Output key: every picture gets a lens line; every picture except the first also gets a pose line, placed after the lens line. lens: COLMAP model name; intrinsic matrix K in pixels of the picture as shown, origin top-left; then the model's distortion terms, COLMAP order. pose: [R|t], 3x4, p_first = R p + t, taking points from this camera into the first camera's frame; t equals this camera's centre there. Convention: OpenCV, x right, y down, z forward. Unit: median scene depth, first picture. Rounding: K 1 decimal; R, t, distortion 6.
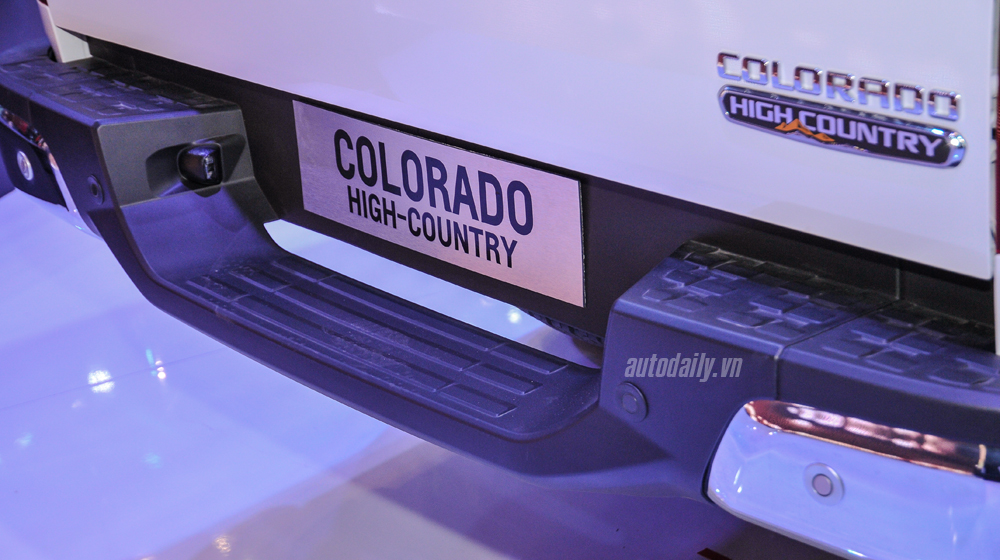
lens RADIAL K [[1628.5, 0, 500.0], [0, 1628.5, 280.0], [0, 0, 1]] dist [0.057901, 0.107095]
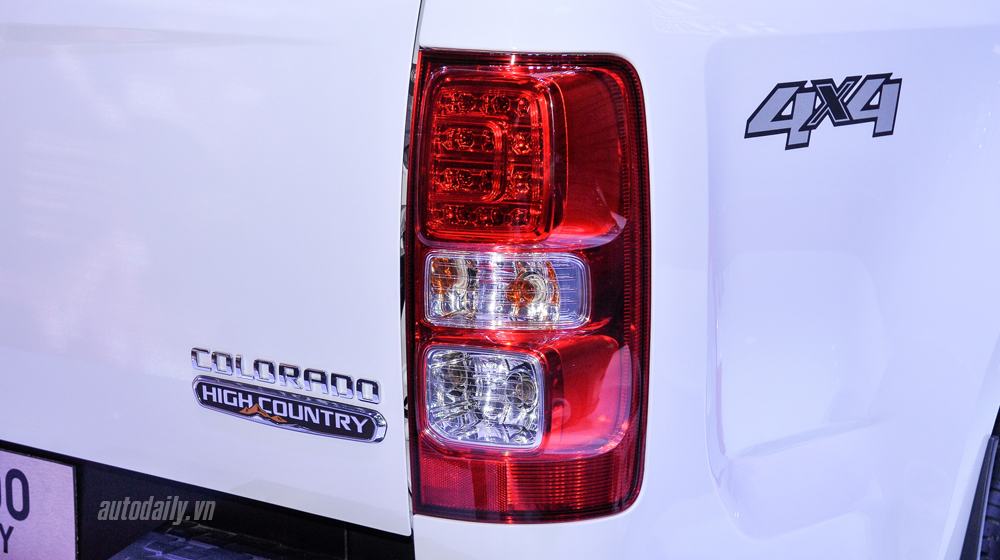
lens RADIAL K [[1793.7, 0, 500.0], [0, 1793.7, 280.0], [0, 0, 1]] dist [0.042094, 0.393794]
pose [[0.968747, 0.022944, 0.246987, 0.029439], [0.024285, 0.982157, -0.186489, 0.057403], [-0.246859, 0.186659, 0.950904, -0.280220]]
